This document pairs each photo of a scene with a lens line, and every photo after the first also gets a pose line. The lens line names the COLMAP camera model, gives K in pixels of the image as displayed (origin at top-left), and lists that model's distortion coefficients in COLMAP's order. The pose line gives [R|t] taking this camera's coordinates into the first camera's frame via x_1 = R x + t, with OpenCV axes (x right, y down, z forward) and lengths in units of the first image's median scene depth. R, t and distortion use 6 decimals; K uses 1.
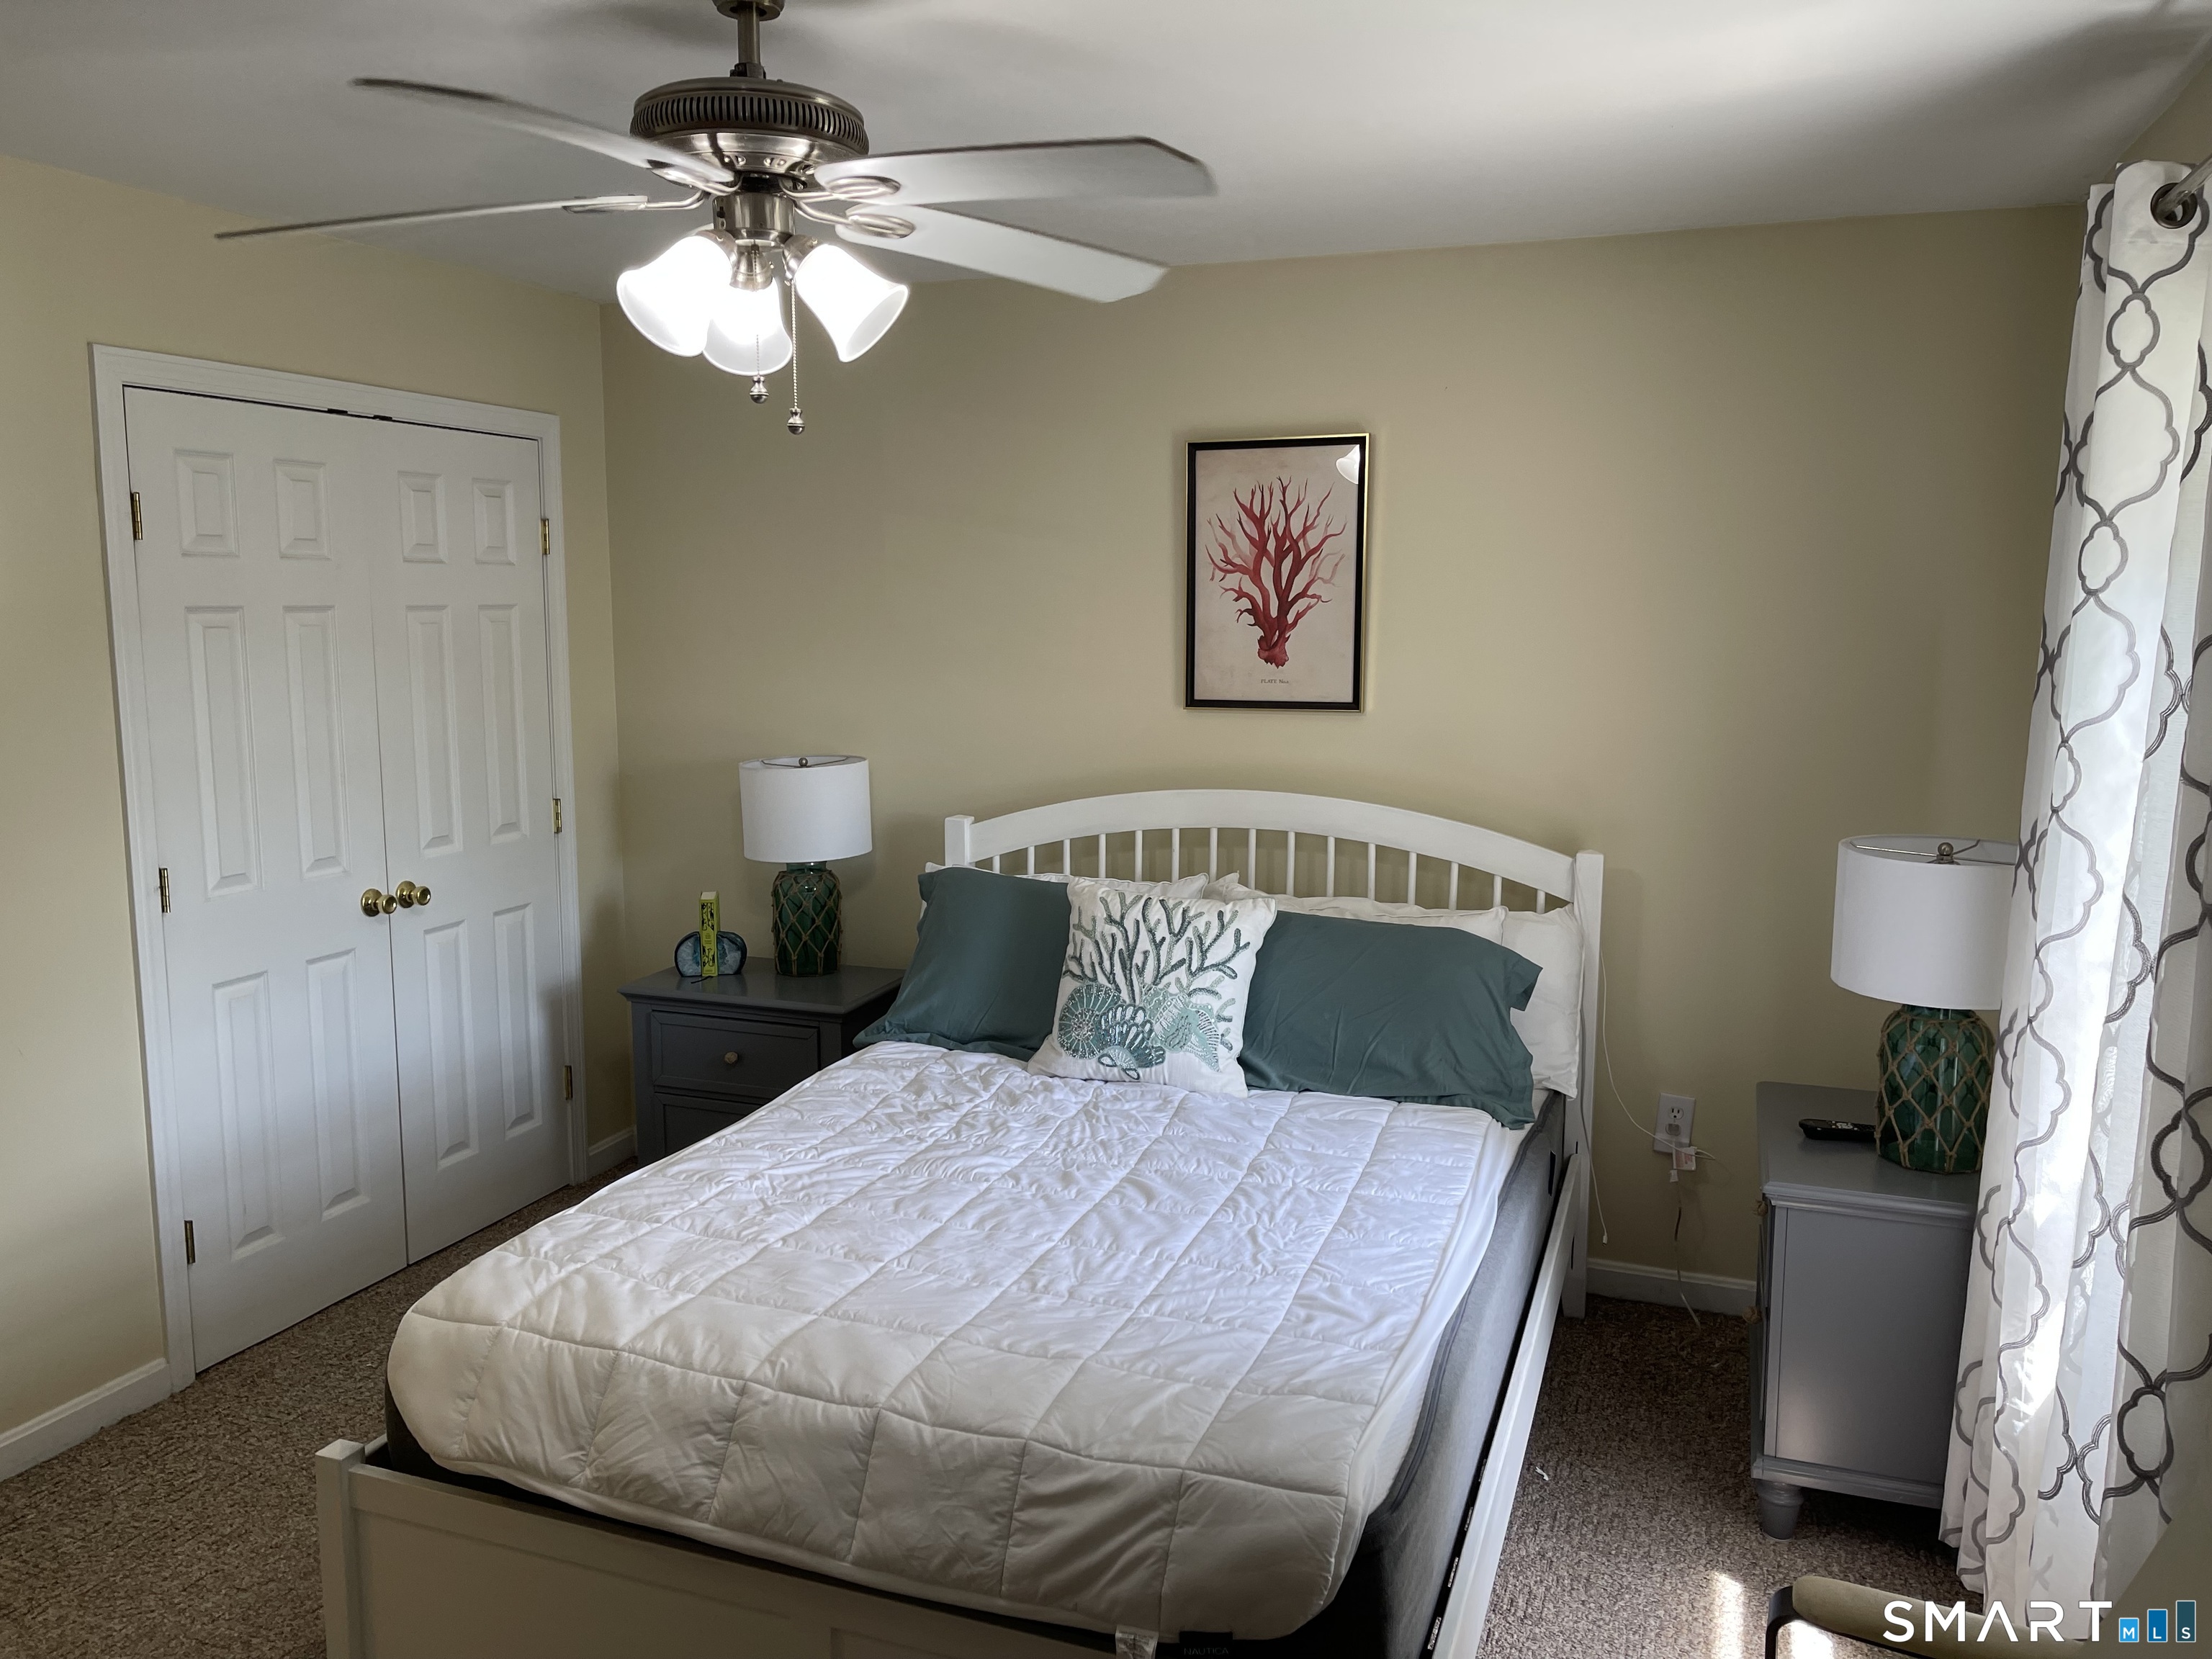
lens RADIAL K [[1657.9, 0, 1103.6], [0, 1657.9, 834.1], [0, 0, 1]] dist [0.055472, -0.076710]
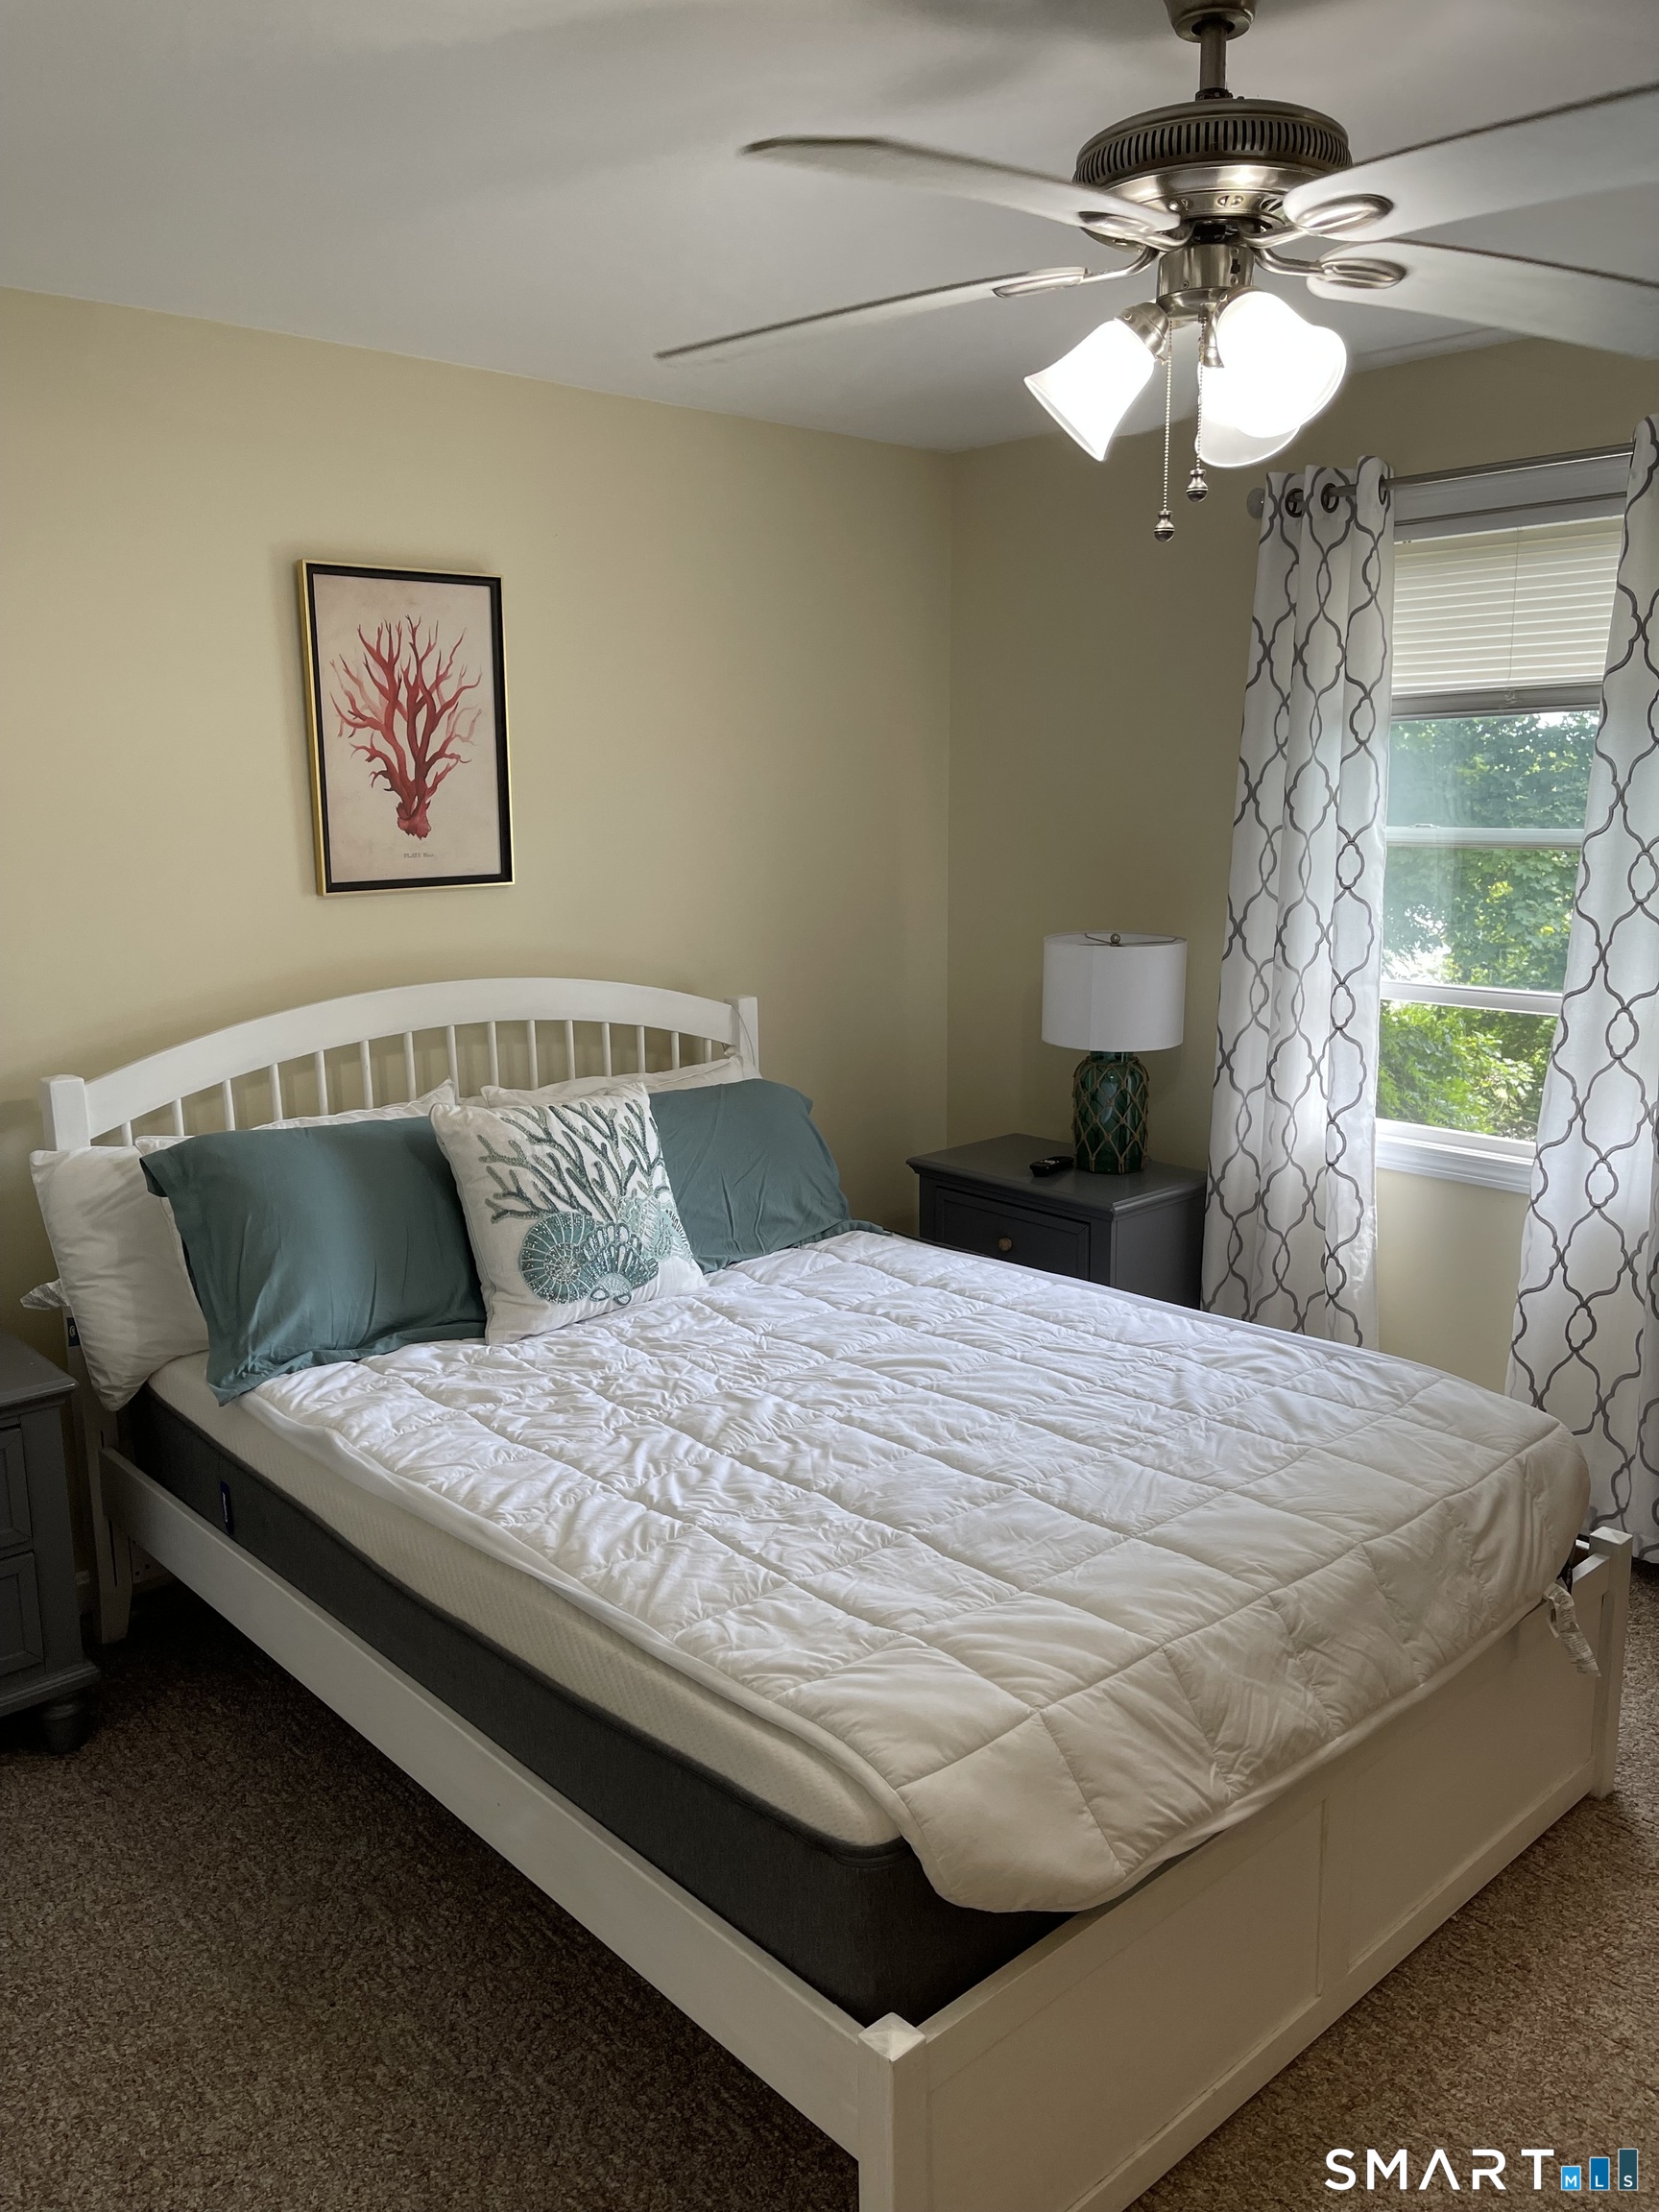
lens RADIAL K [[1657.9, 0, 828.3], [0, 1657.9, 1107.5], [0, 0, 1]] dist [0.055472, -0.076710]
pose [[0.458063, -0.183355, 0.869804, -0.588453], [0.139854, 0.981175, 0.133181, -0.049872], [-0.877849, 0.060640, 0.475082, 0.415697]]
